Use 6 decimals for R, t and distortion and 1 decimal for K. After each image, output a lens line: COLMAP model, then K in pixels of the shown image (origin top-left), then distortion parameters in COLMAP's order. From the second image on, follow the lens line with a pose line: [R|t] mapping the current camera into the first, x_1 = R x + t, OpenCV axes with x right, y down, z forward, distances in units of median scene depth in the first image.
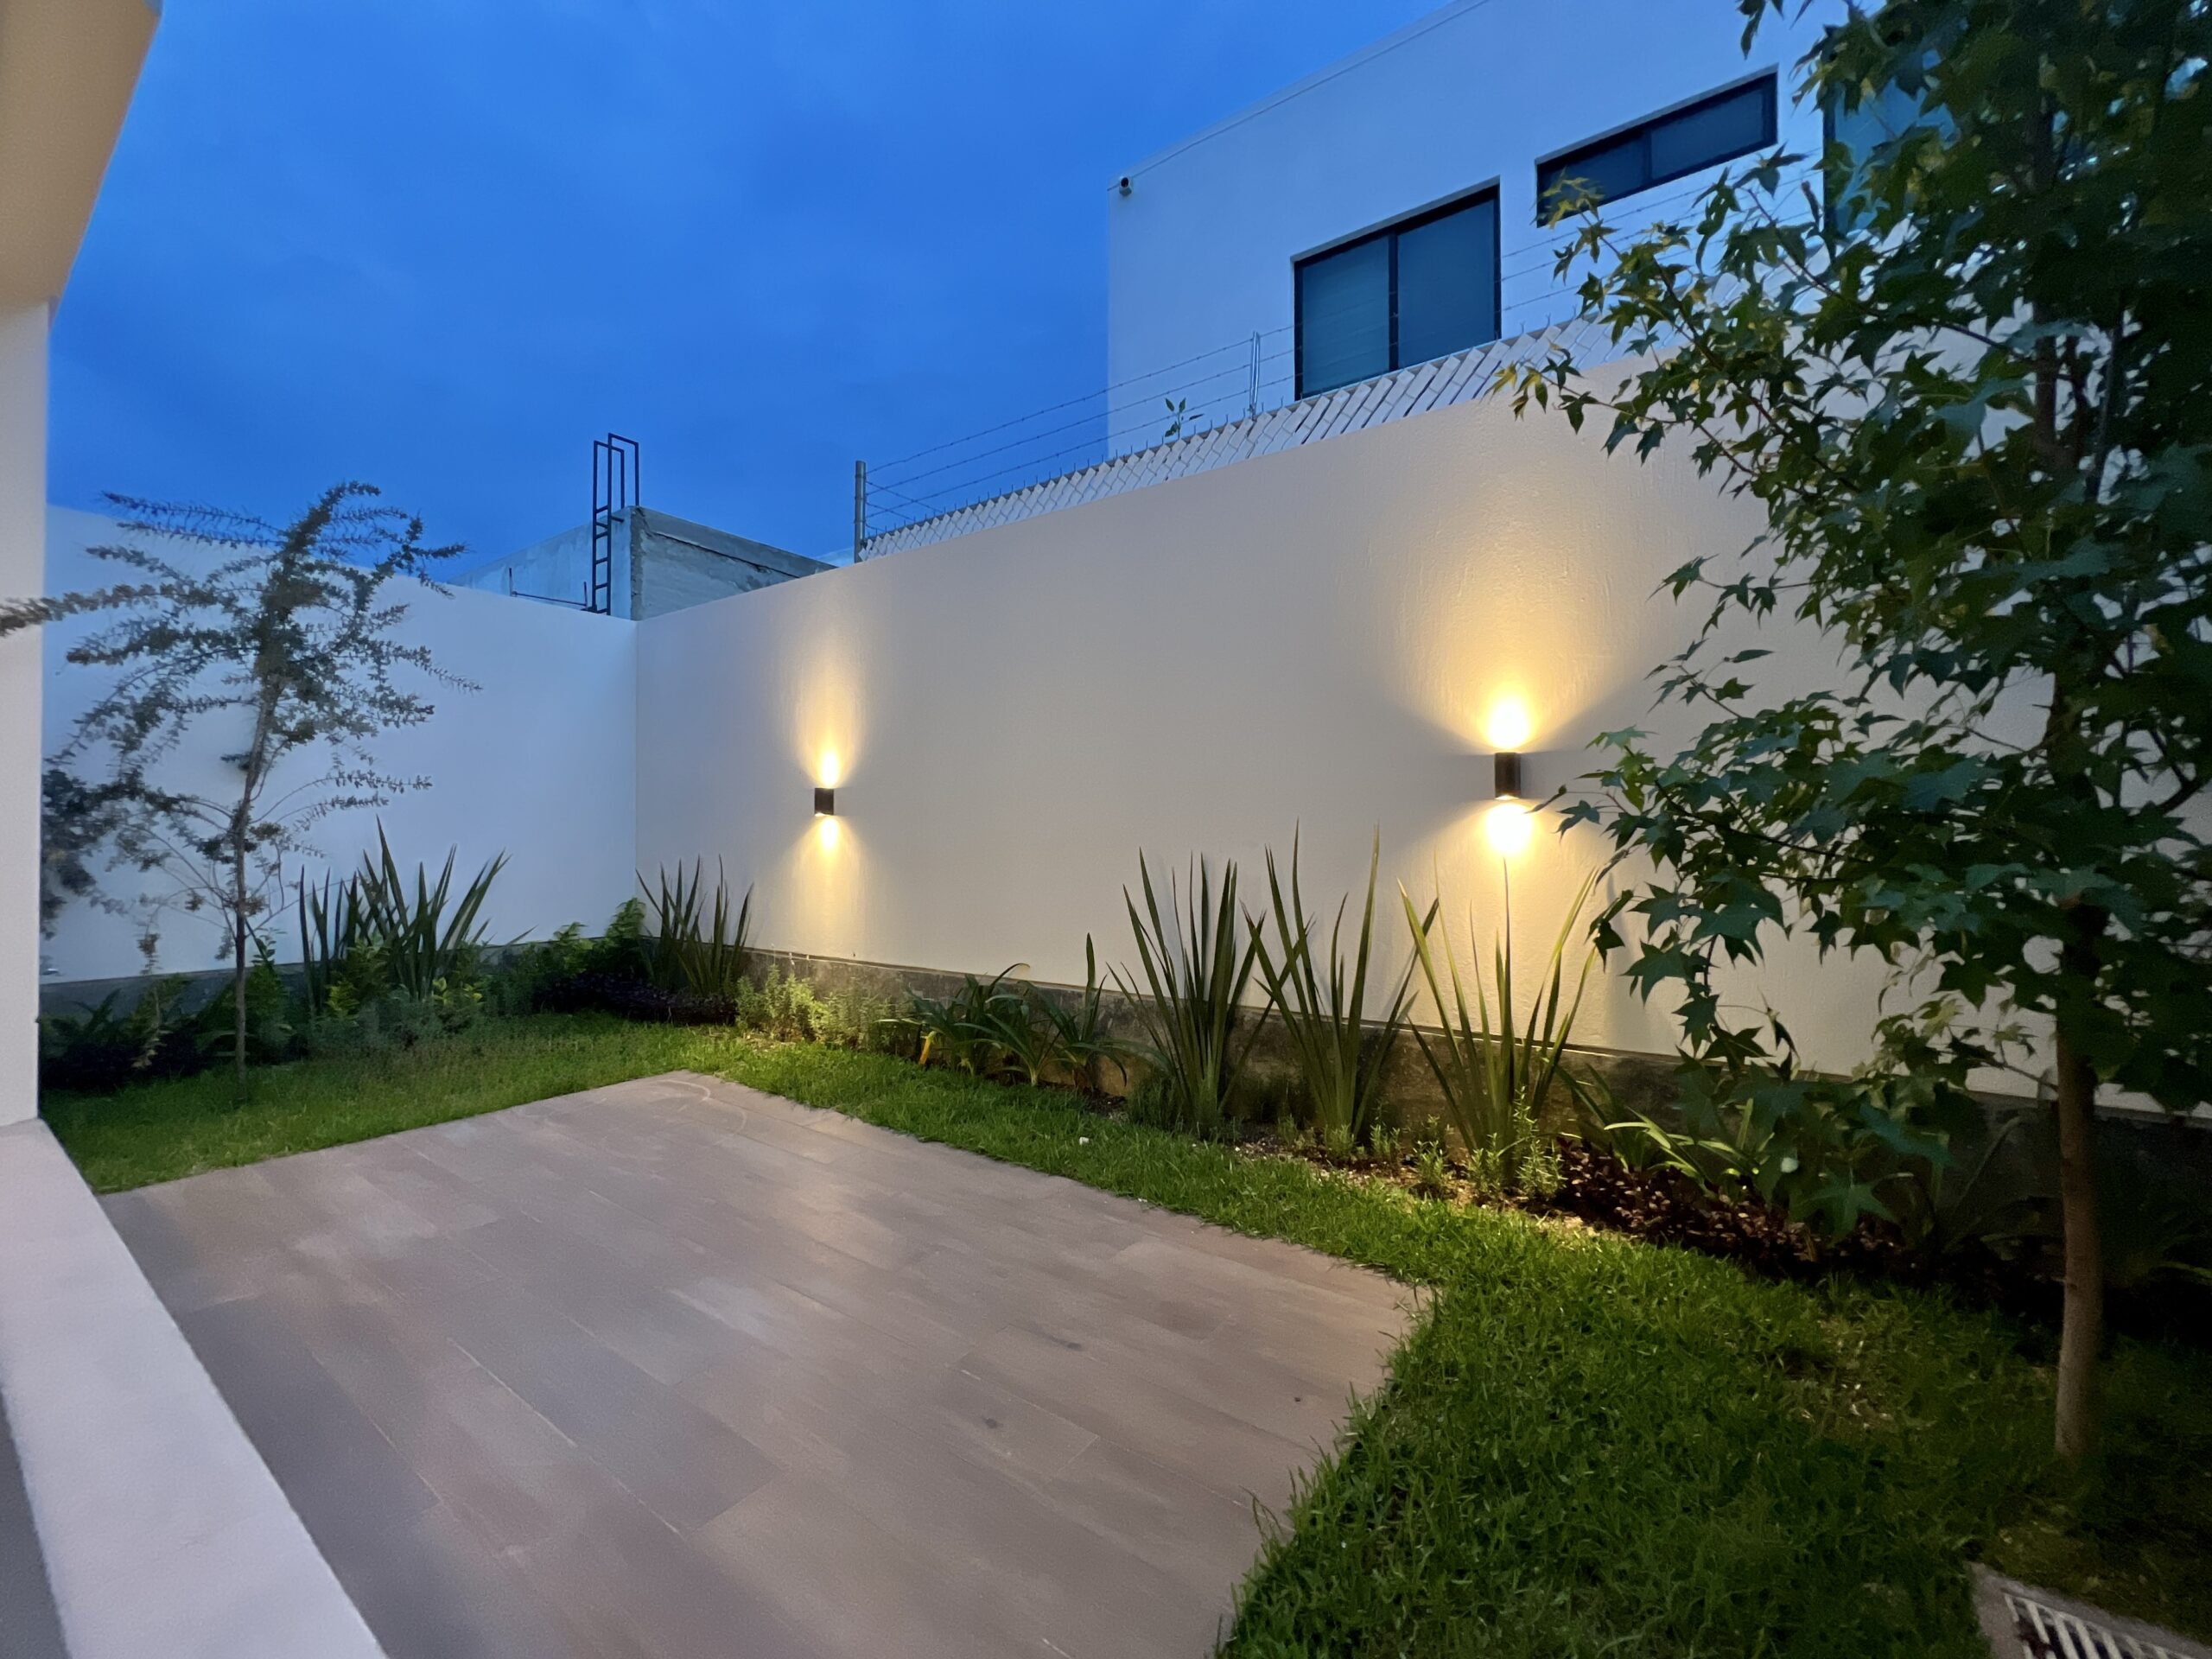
lens RADIAL K [[900.3, 0, 1090.8], [0, 900.3, 823.7], [0, 0, 1]] dist [-0.004396, 0.001075]
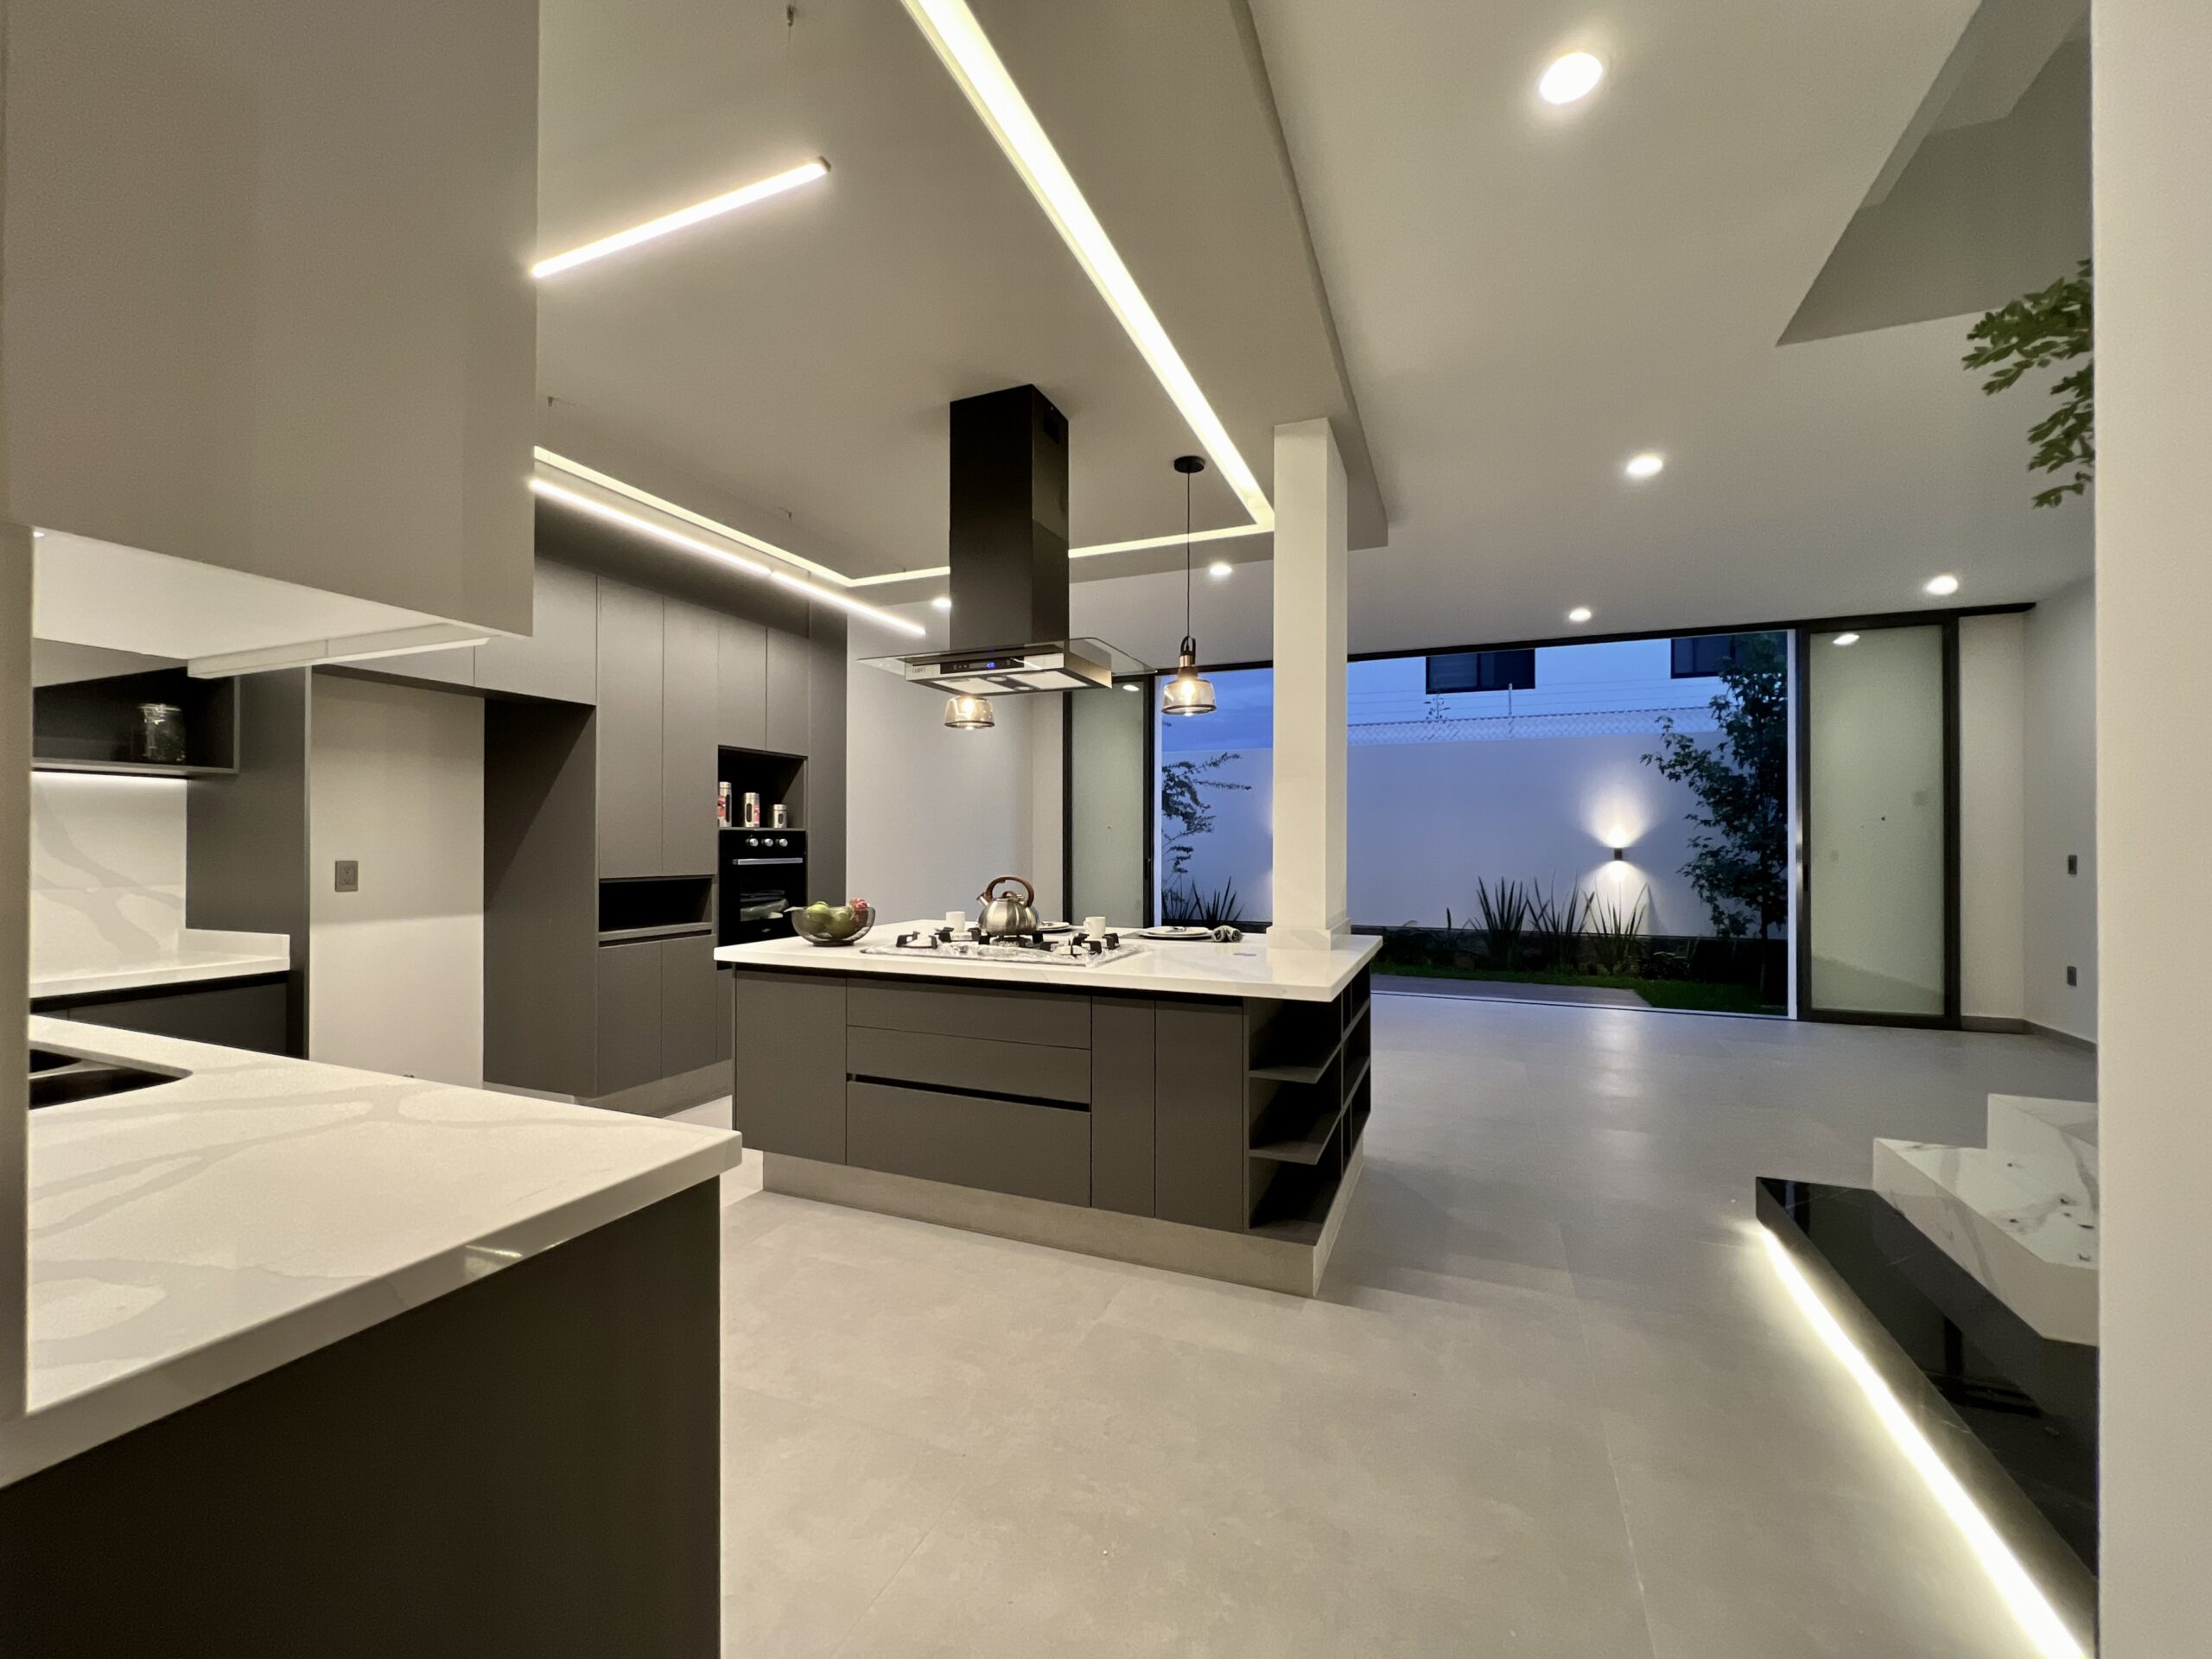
lens RADIAL K [[900.3, 0, 1103.6], [0, 900.3, 837.4], [0, 0, 1]] dist [-0.004396, 0.001075]
pose [[0.971767, 0.008207, 0.235800, -2.048193], [-0.009151, 0.999954, 0.002911, -0.104076], [-0.235766, -0.004986, 0.971797, -1.676571]]
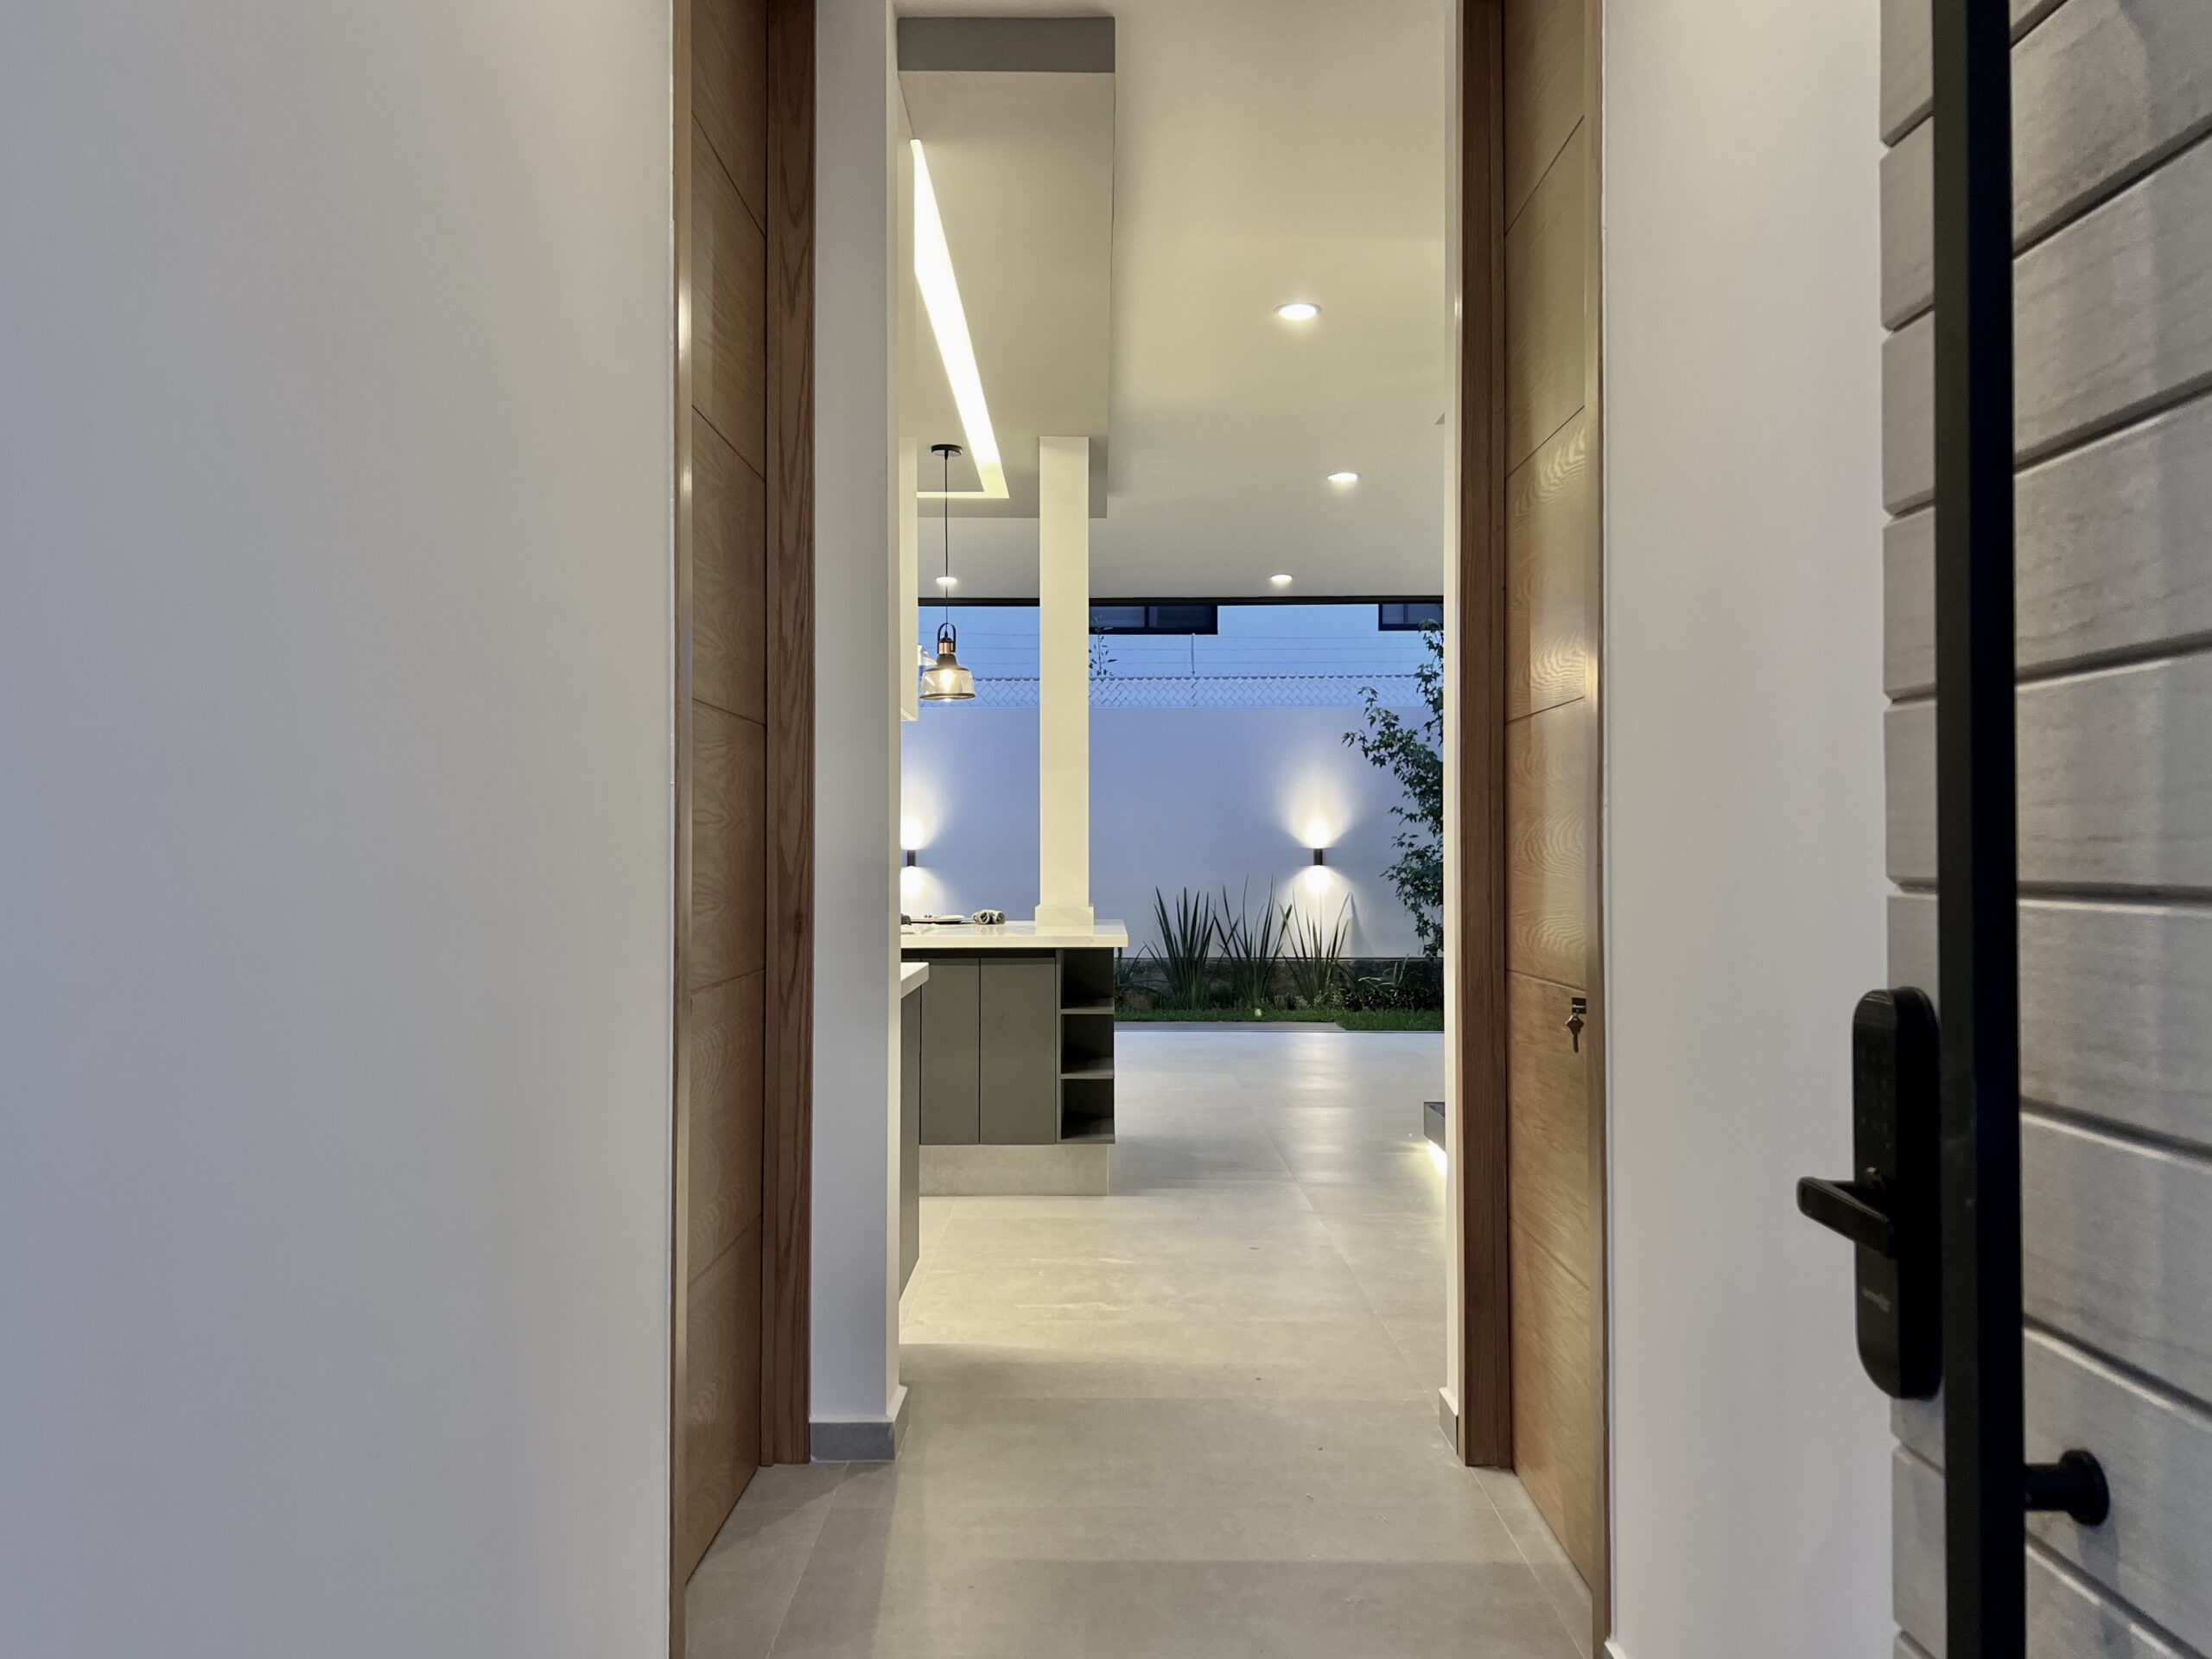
lens RADIAL K [[1685.0, 0, 1107.9], [0, 1685.0, 829.8], [0, 0, 1]] dist [0.106274, 0.000420]
pose [[0.804984, 0.013464, 0.593144, -2.804473], [-0.008755, 0.999903, -0.010816, -0.071729], [-0.593232, 0.003514, 0.805024, -2.465735]]
